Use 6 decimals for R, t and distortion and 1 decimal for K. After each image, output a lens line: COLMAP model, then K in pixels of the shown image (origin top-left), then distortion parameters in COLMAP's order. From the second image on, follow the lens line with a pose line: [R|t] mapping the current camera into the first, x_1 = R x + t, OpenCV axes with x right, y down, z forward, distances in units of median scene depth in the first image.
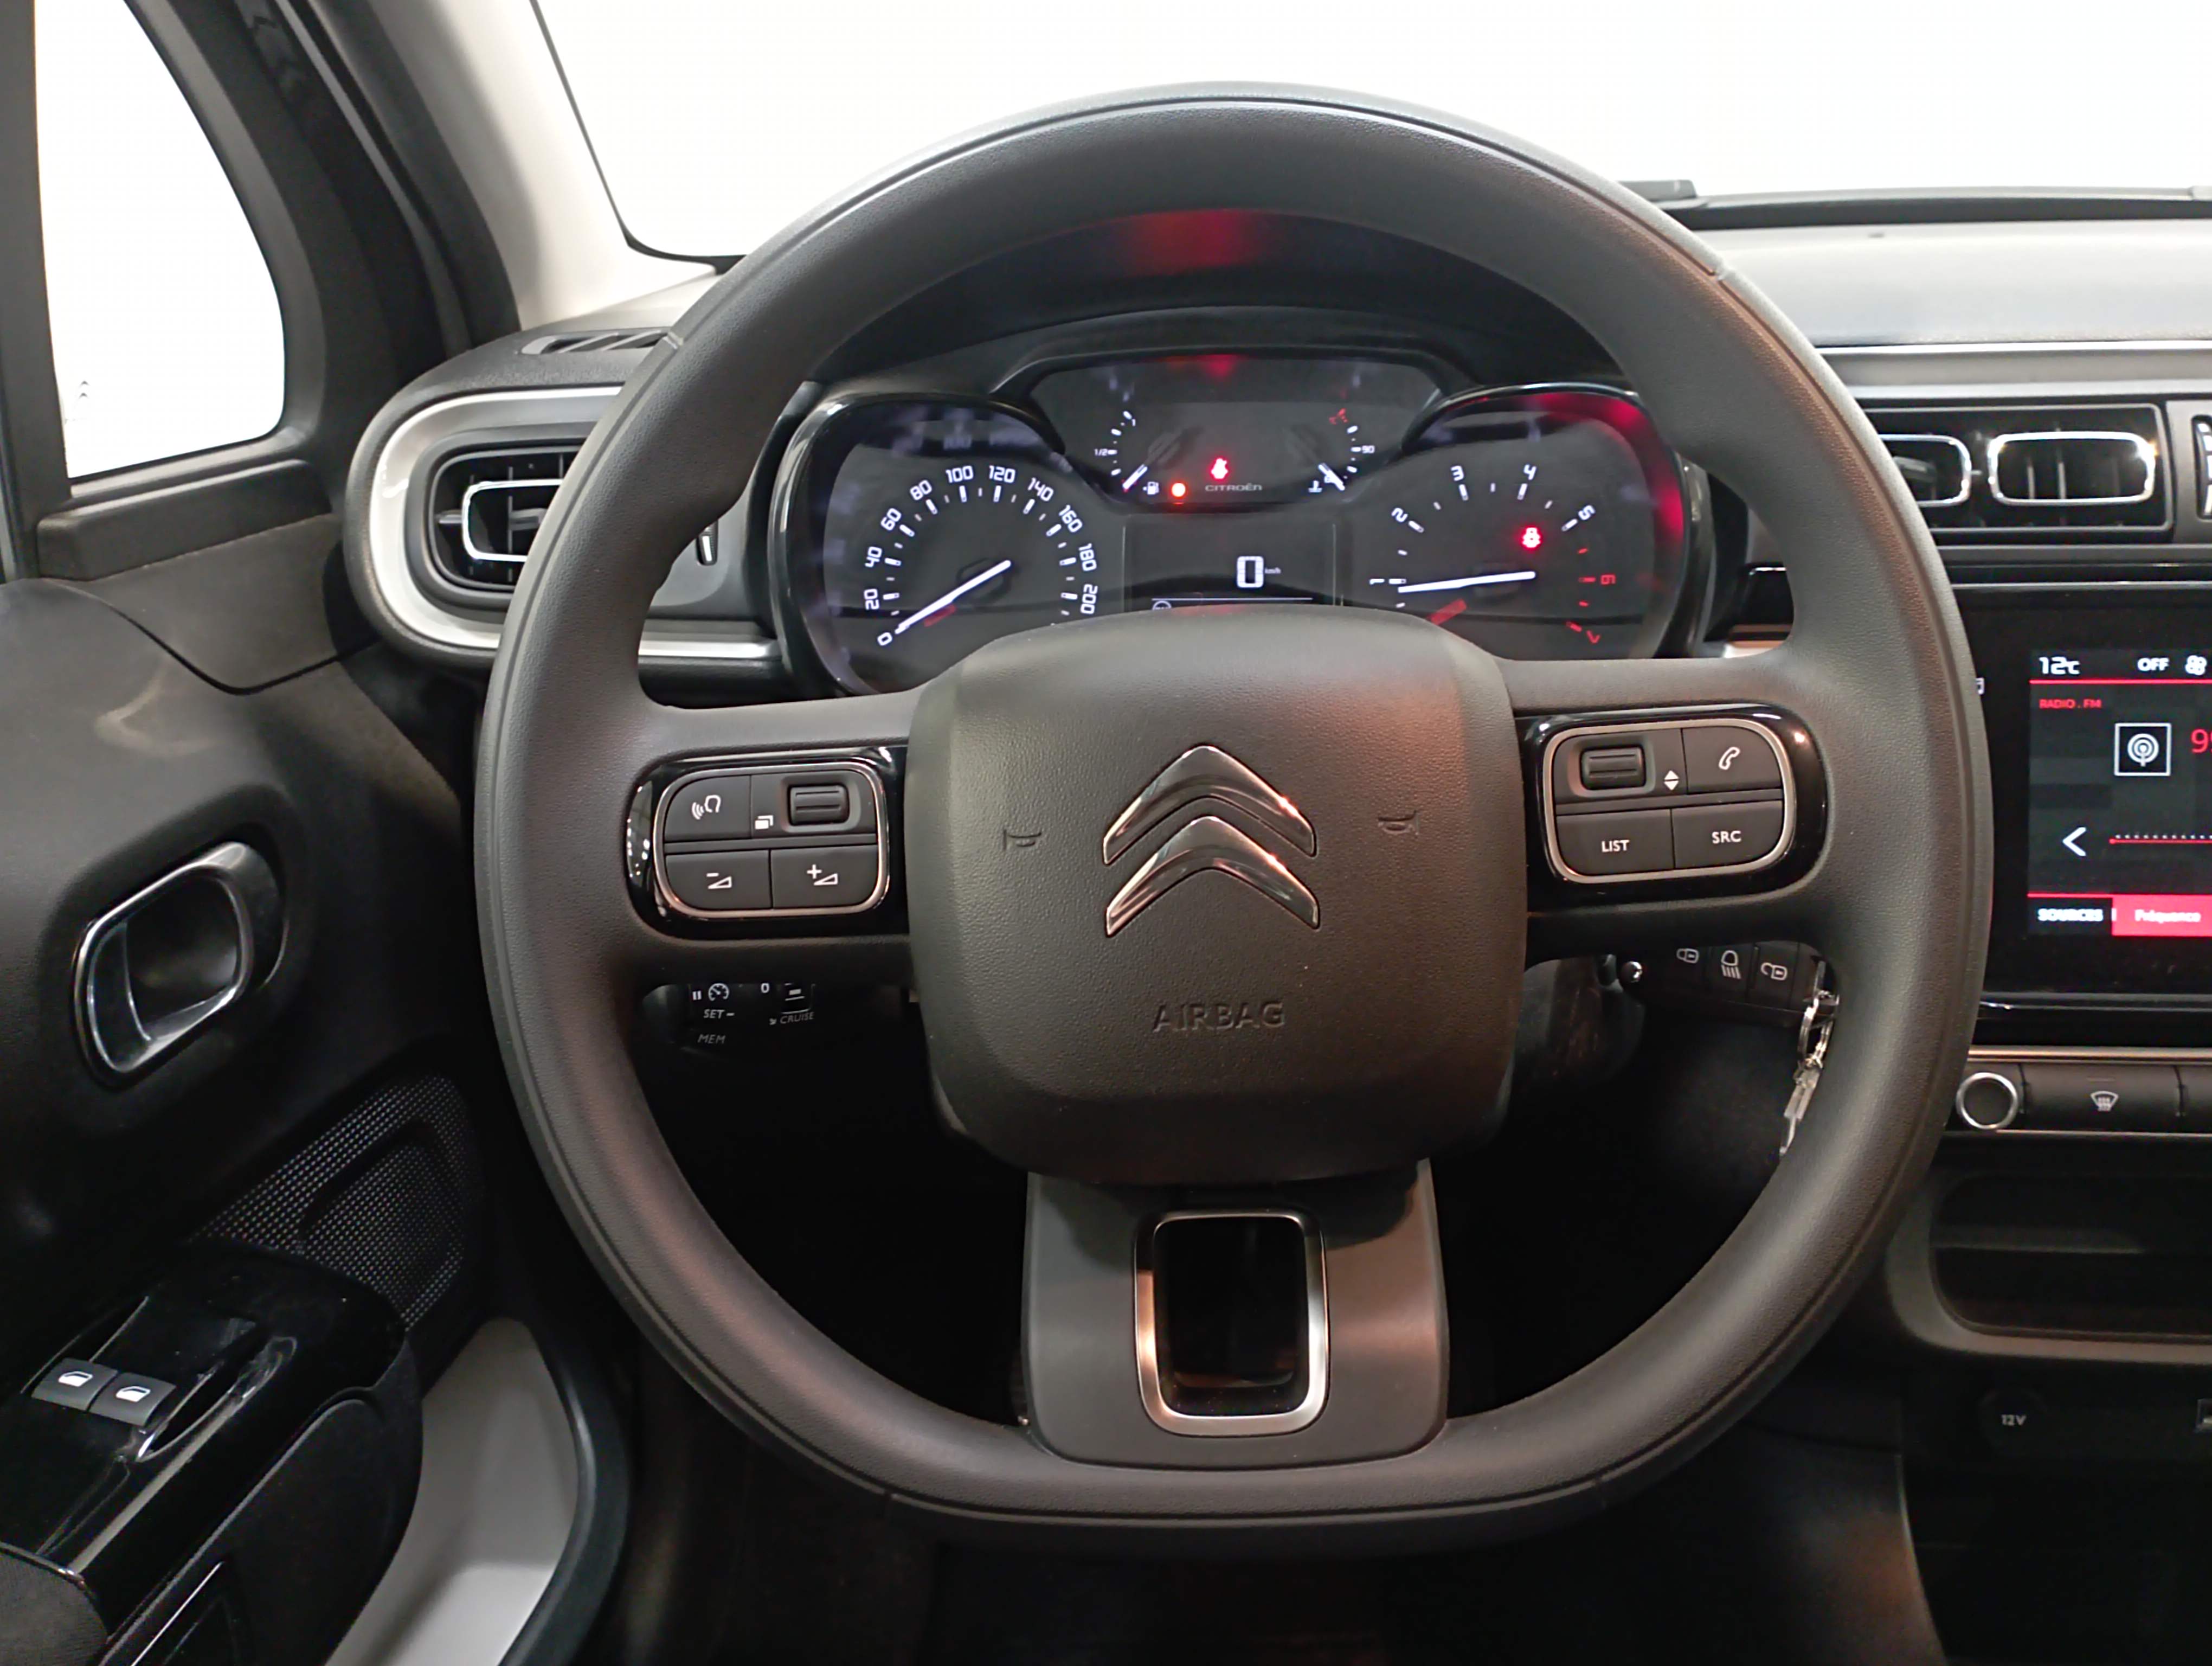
lens RADIAL K [[1934.2, 0, 1106.0], [0, 1934.2, 833.0], [0, 0, 1]] dist [0.106092, -0.160937]
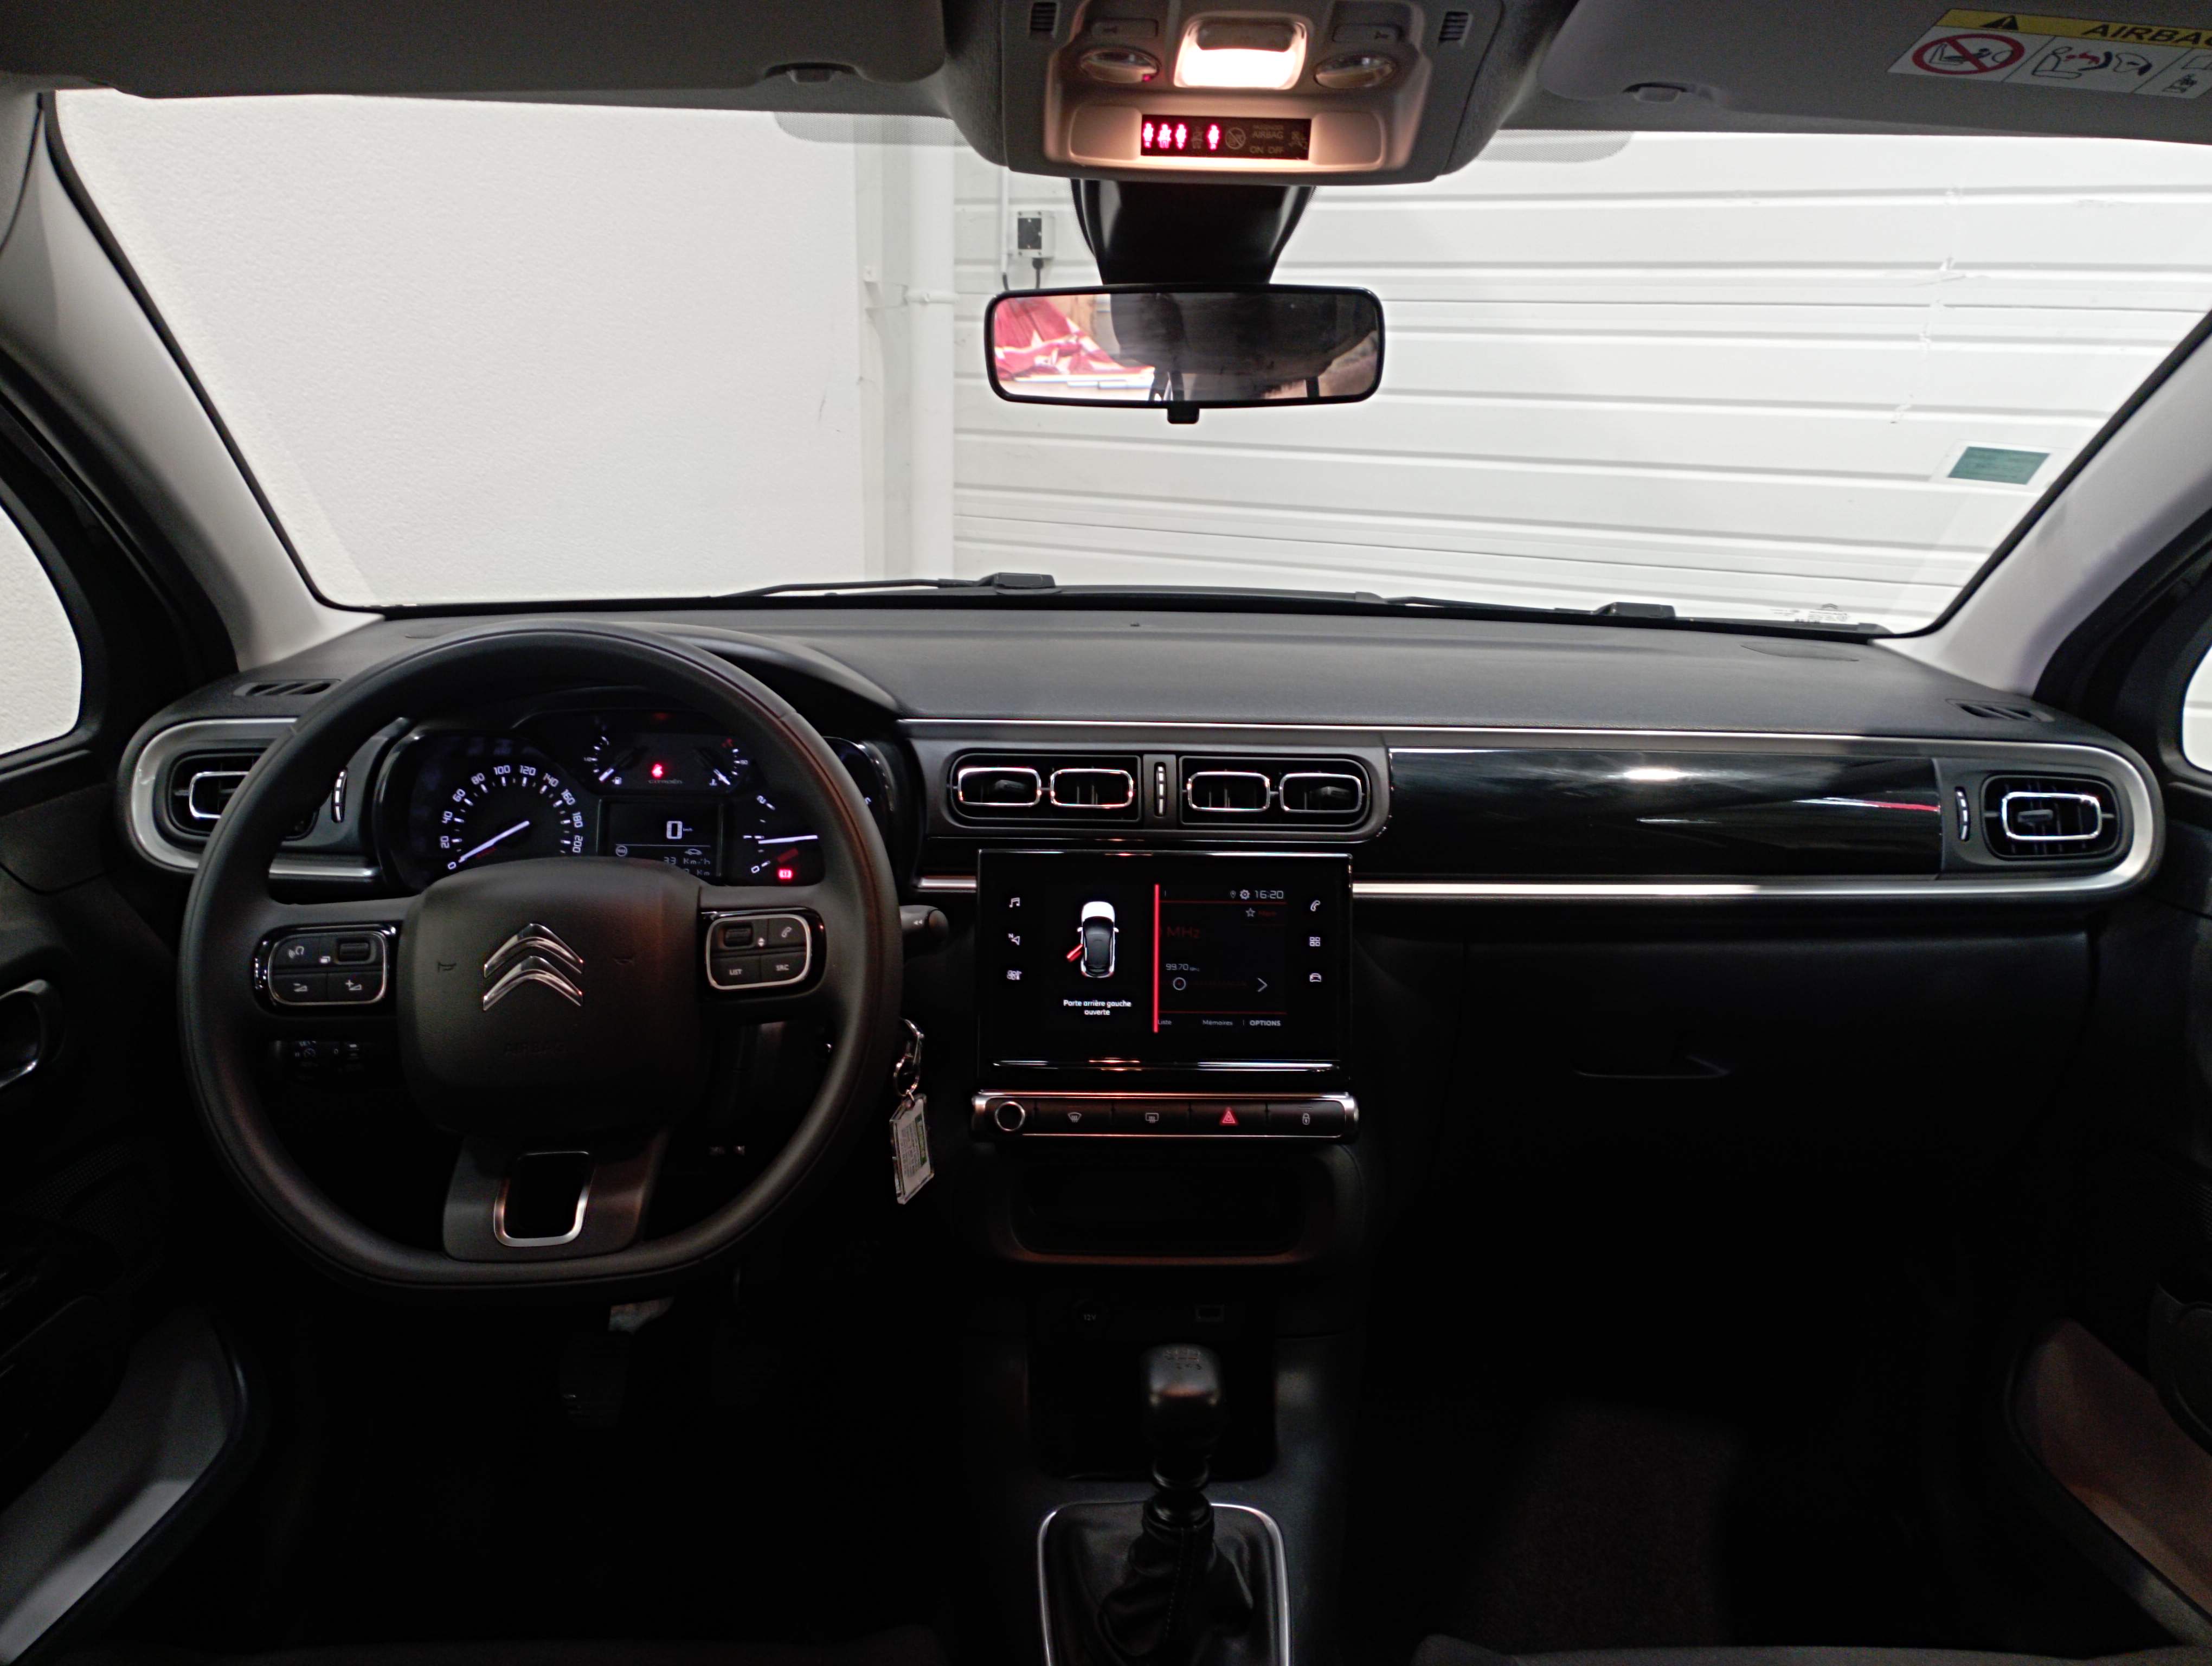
lens RADIAL K [[1905.9, 0, 1106.0], [0, 1905.9, 833.0], [0, 0, 1]] dist [0.103245, -0.126392]
pose [[0.993530, 0.016901, 0.112307, 0.299988], [-0.004650, 0.994090, -0.108461, 0.057490], [-0.113476, 0.107237, 0.987736, -0.820722]]
